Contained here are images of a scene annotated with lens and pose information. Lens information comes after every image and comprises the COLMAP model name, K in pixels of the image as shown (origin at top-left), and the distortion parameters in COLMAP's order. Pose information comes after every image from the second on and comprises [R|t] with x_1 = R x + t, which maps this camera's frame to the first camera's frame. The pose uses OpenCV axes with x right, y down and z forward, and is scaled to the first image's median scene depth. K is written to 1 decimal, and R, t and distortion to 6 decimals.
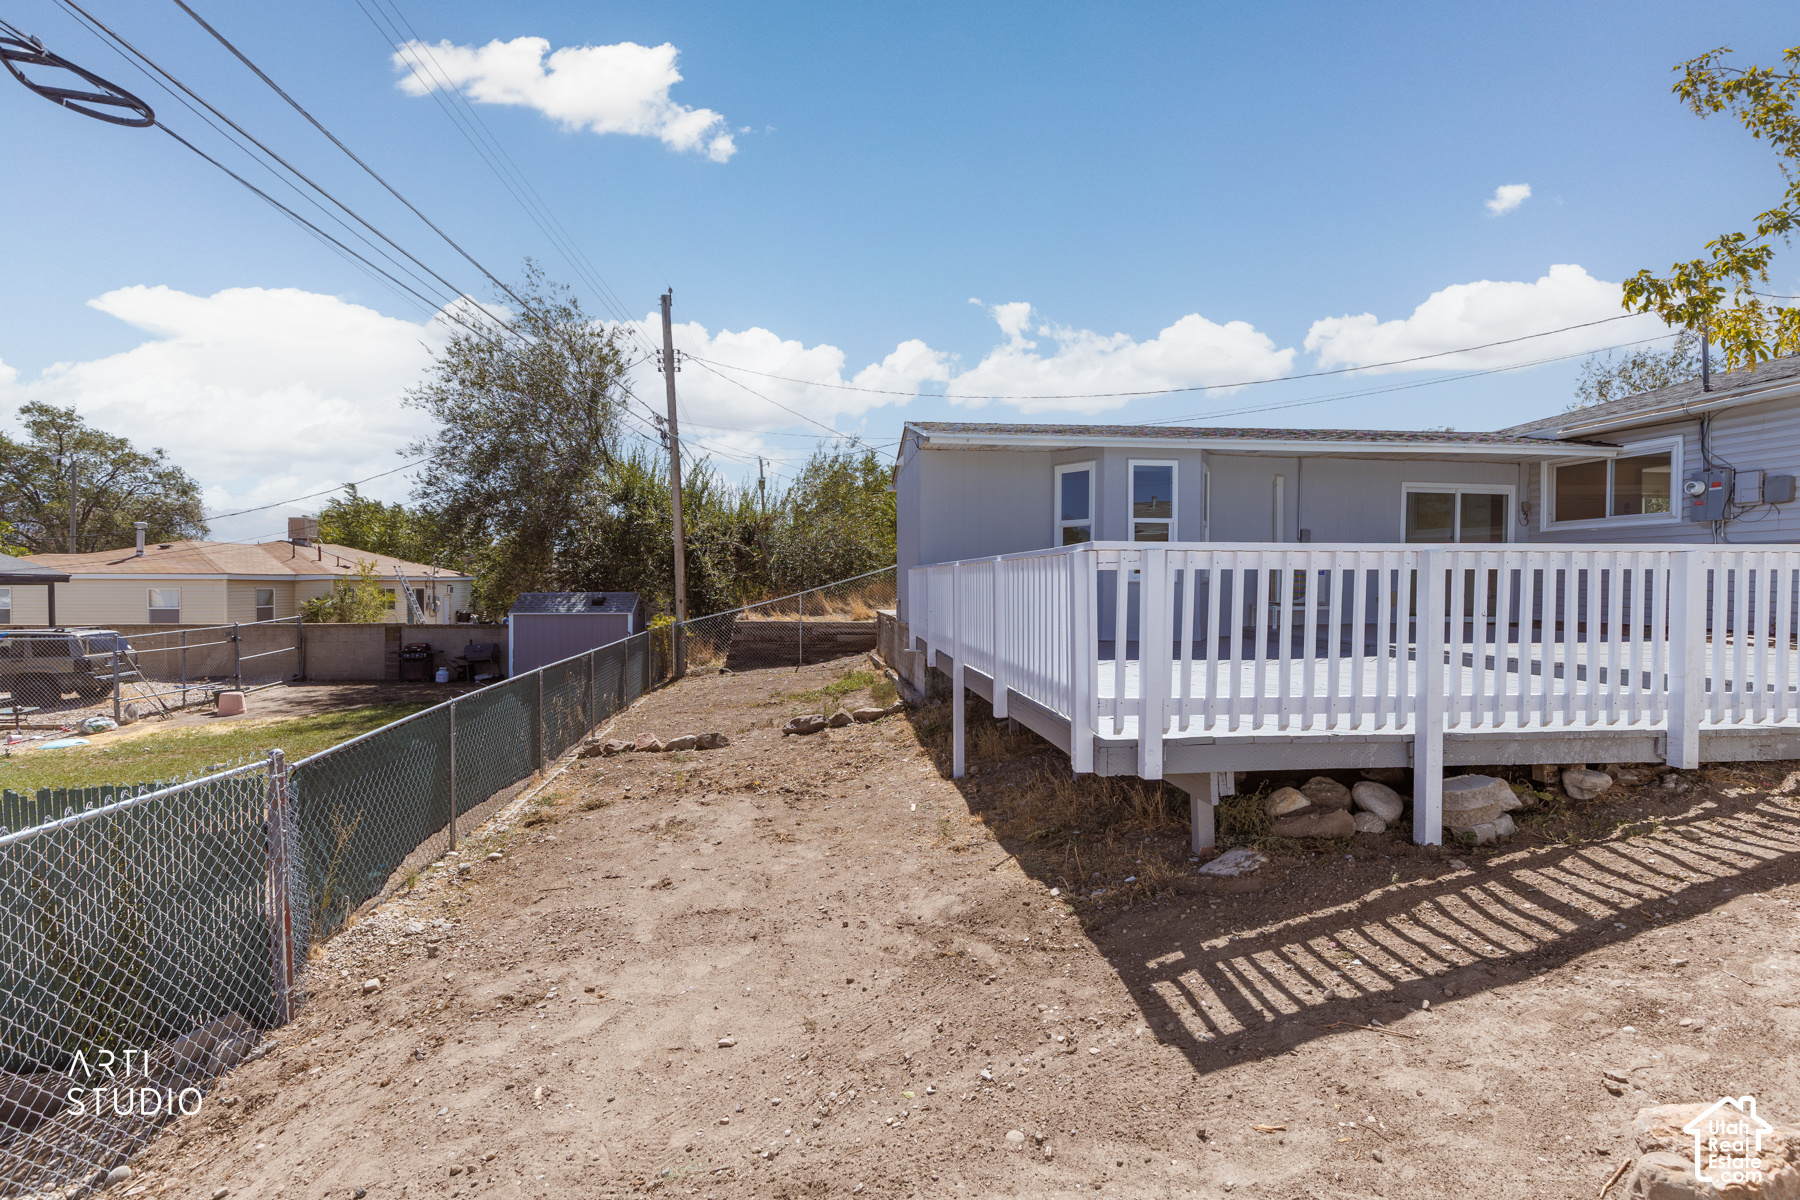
lens RADIAL K [[802.4, 0, 908.0], [0, 802.4, 594.5], [0, 0, 1]] dist [0.012914, -0.006786]
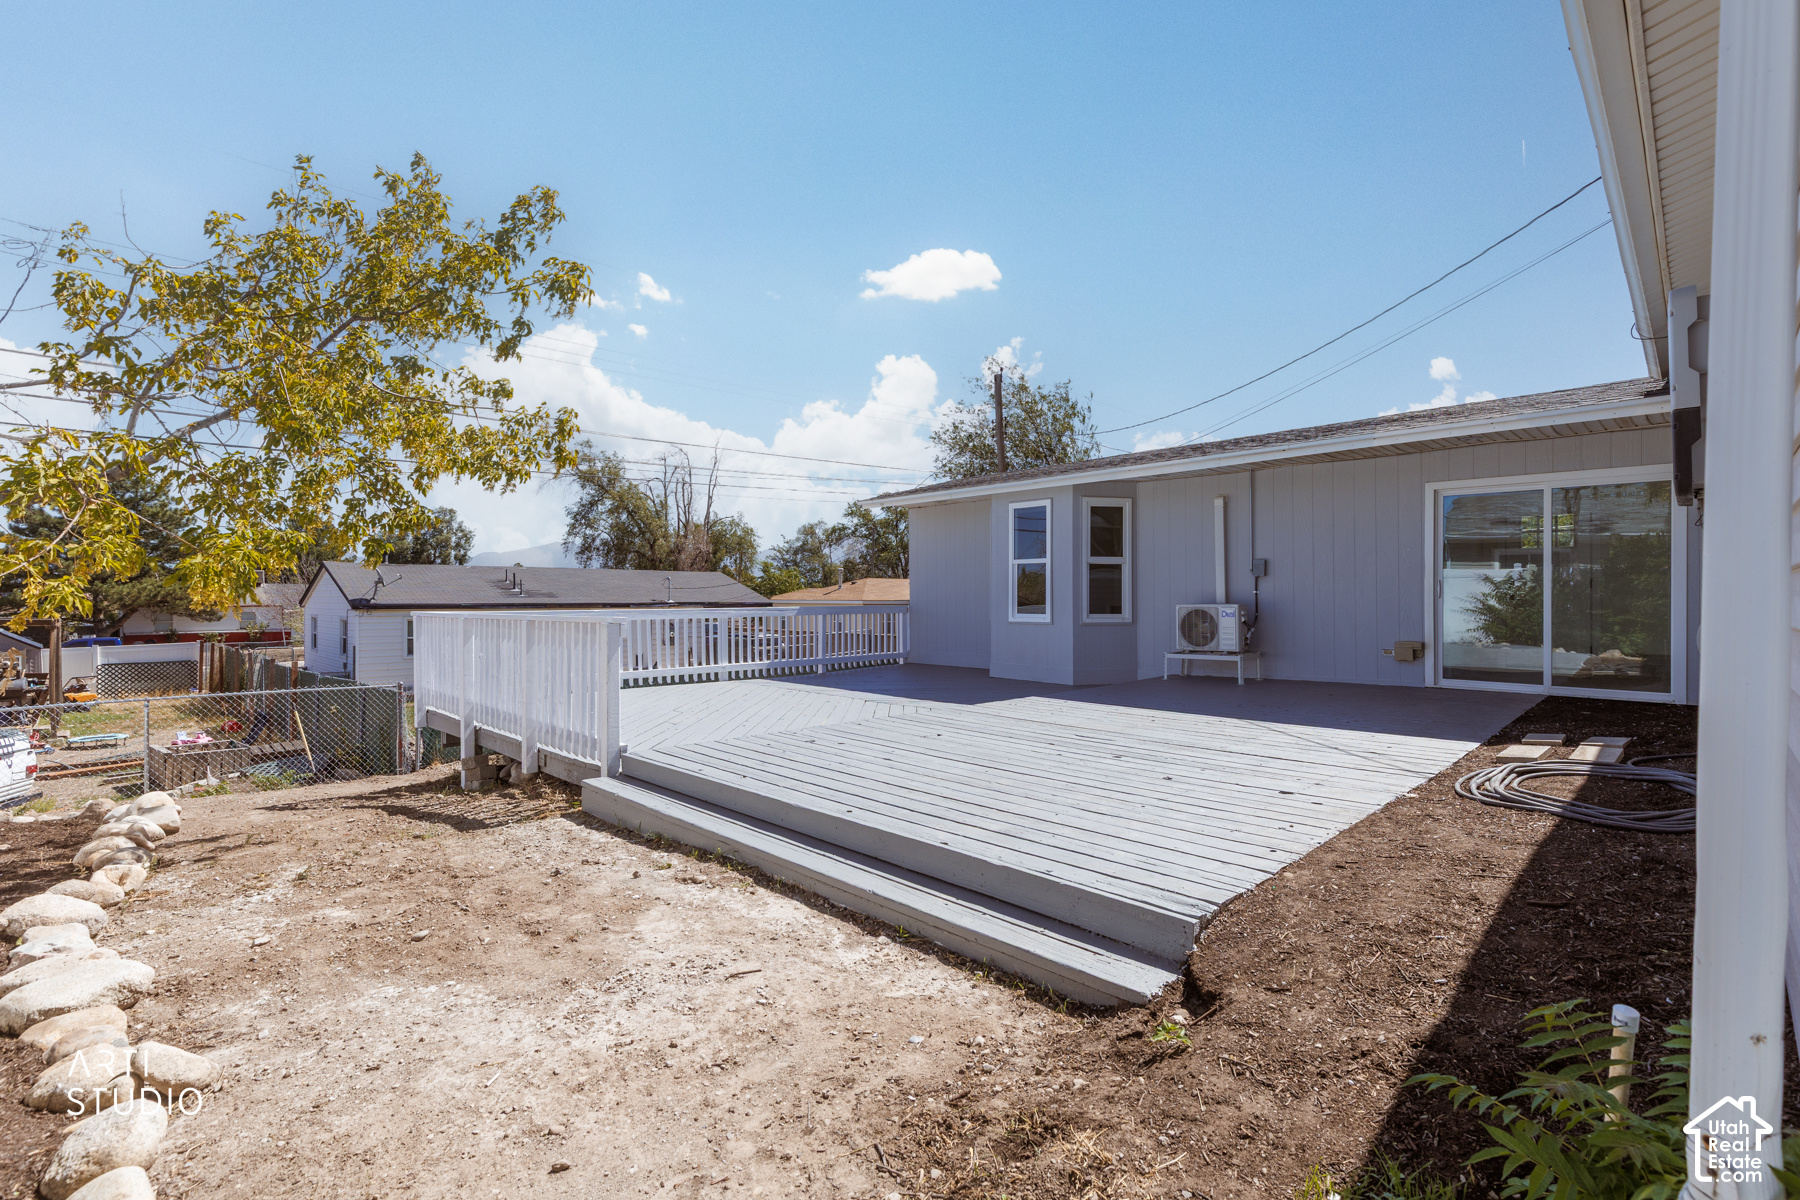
lens RADIAL K [[802.4, 0, 908.0], [0, 802.4, 594.5], [0, 0, 1]] dist [0.012914, -0.006786]
pose [[0.622289, -0.005840, -0.782765, 1.082642], [-0.009232, 0.999848, -0.014799, -0.036706], [0.782733, 0.016436, 0.622141, 0.277827]]
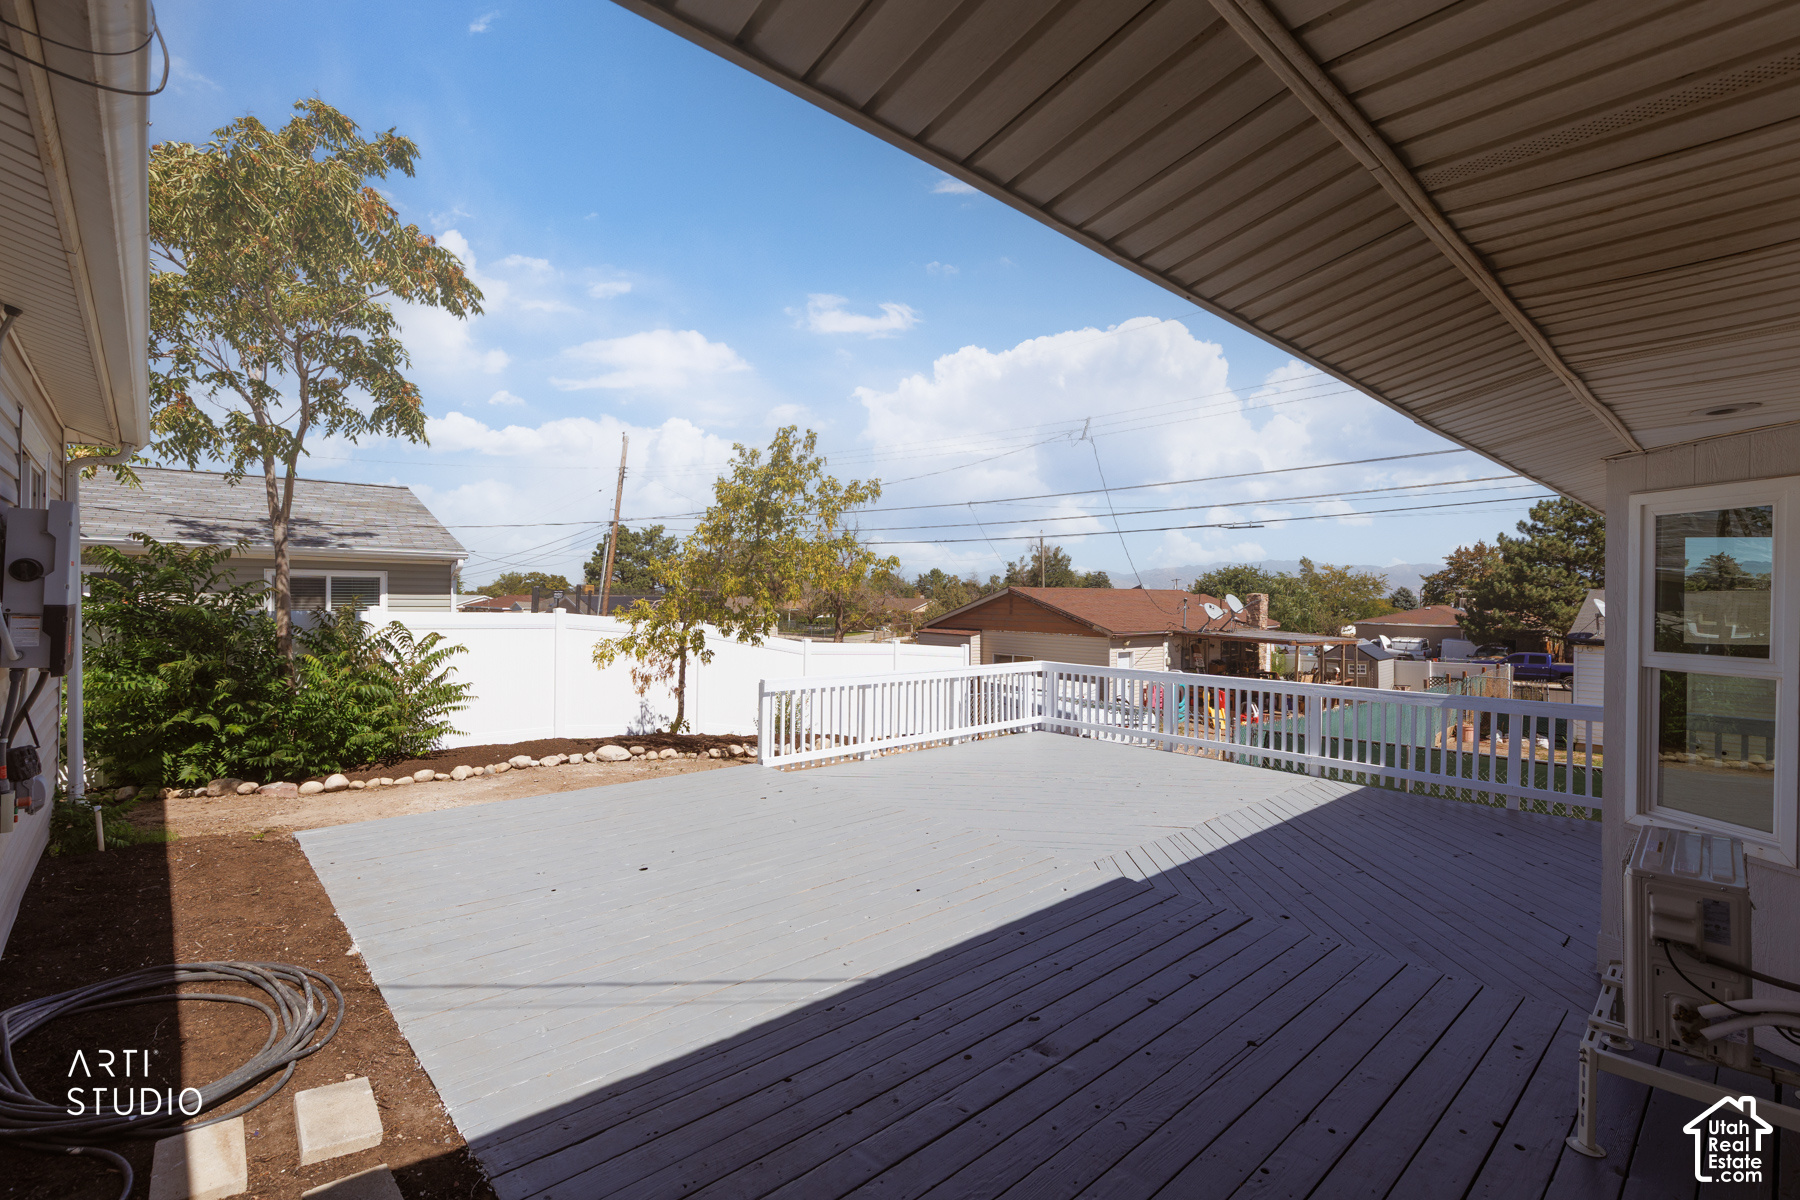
lens RADIAL K [[802.4, 0, 908.0], [0, 802.4, 594.5], [0, 0, 1]] dist [0.012914, -0.006786]
pose [[-0.807246, -0.013693, -0.590056, 0.933713], [-0.022260, 0.999726, 0.007253, -0.125774], [0.589795, 0.018990, -0.807330, 1.218166]]
